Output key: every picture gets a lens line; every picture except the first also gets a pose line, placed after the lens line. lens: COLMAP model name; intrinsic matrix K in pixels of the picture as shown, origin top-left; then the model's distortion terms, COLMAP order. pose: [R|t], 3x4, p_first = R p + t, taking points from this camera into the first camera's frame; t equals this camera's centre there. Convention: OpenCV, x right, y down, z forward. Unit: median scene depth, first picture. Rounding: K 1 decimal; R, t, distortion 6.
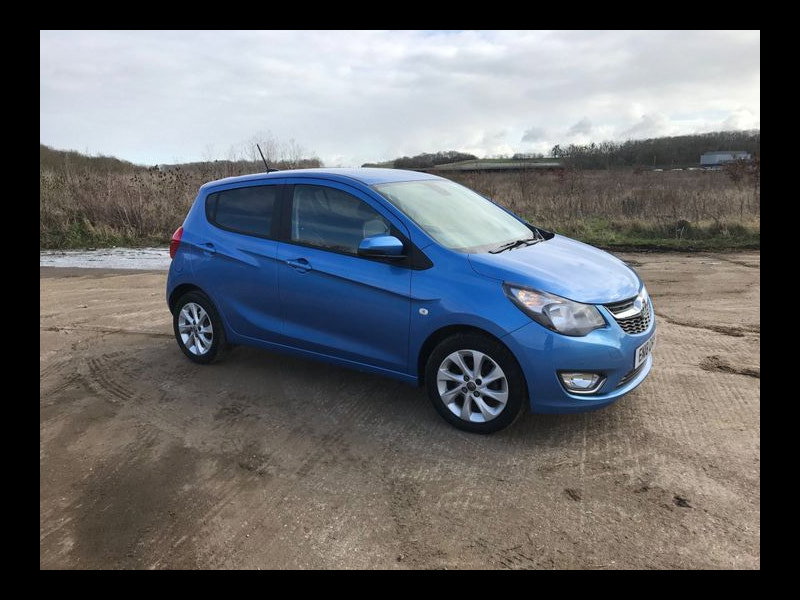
lens RADIAL K [[583.4, 0, 397.2], [0, 583.4, 300.3], [0, 0, 1]] dist [0.011639, 0.002284]
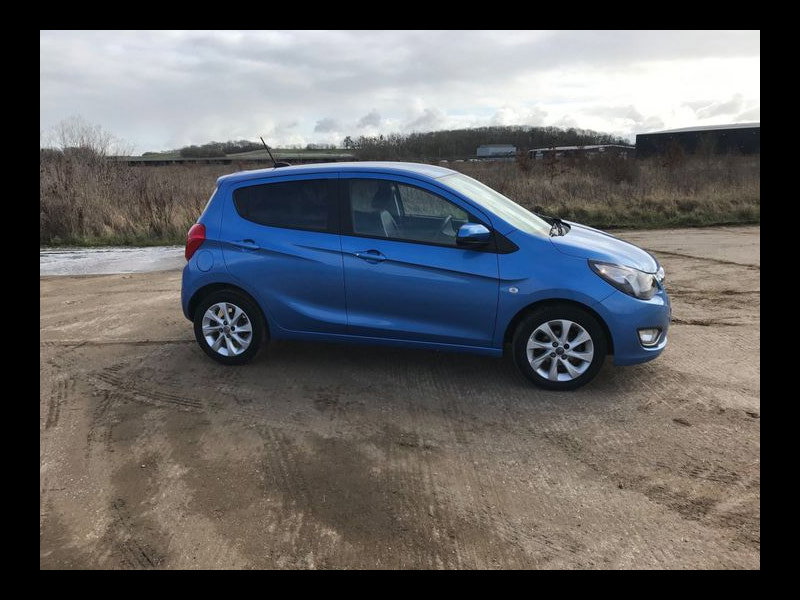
lens RADIAL K [[583.4, 0, 397.2], [0, 583.4, 300.3], [0, 0, 1]] dist [0.011639, 0.002284]
pose [[0.944613, -0.074306, 0.319664, -0.546997], [0.069343, 0.997230, 0.026896, -0.007433], [-0.320777, -0.003240, 0.947149, -0.001666]]
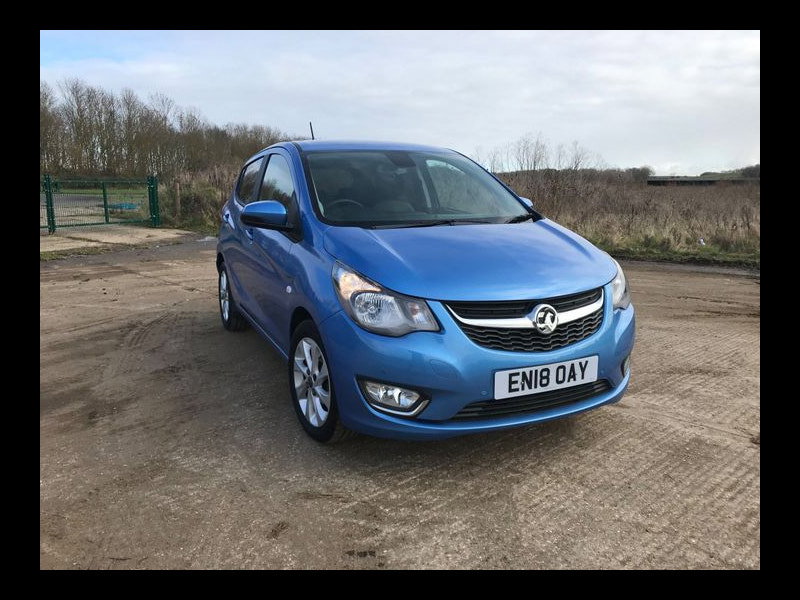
lens RADIAL K [[587.5, 0, 399.1], [0, 587.5, 282.9], [0, 0, 1]] dist [0.009476, 0.000005]
pose [[0.867933, 0.101223, -0.486256, 0.640392], [-0.121565, 0.992529, -0.010371, -0.001966], [0.481574, 0.068113, 0.873755, 0.307172]]
